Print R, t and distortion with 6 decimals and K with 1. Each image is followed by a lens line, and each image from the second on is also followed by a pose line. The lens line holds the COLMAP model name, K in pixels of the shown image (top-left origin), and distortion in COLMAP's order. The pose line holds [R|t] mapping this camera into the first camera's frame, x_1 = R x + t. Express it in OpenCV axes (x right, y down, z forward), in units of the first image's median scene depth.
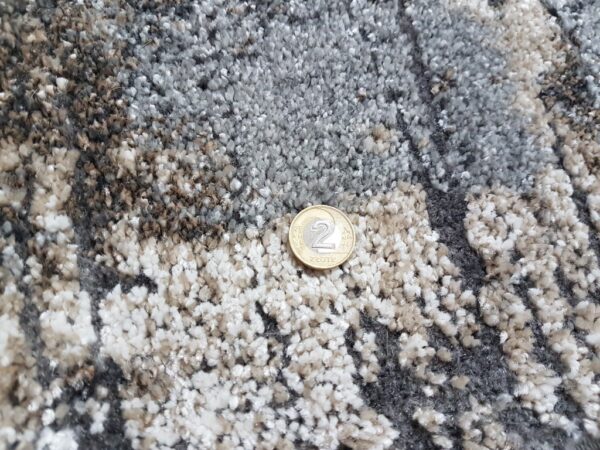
lens RADIAL K [[453.1, 0, 300.0], [0, 453.1, 225.0], [0, 0, 1]] dist [-0.014685, -0.008056]
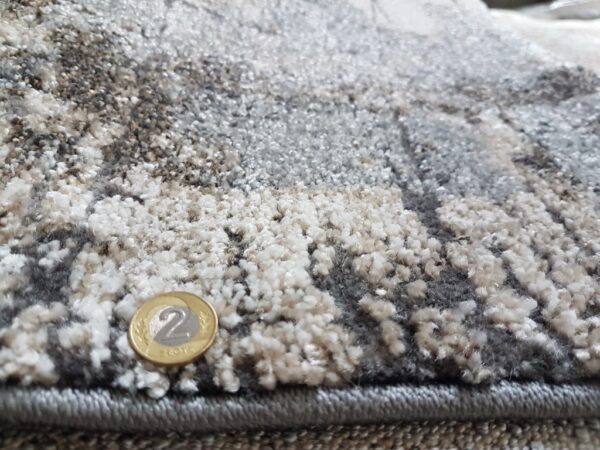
lens RADIAL K [[453.1, 0, 300.0], [0, 453.1, 225.0], [0, 0, 1]] dist [-0.014685, -0.008056]
pose [[0.986249, 0.072109, -0.148702, 0.227983], [-0.145680, 0.804202, -0.576226, 0.769604], [0.078036, 0.589966, 0.803648, 0.141603]]
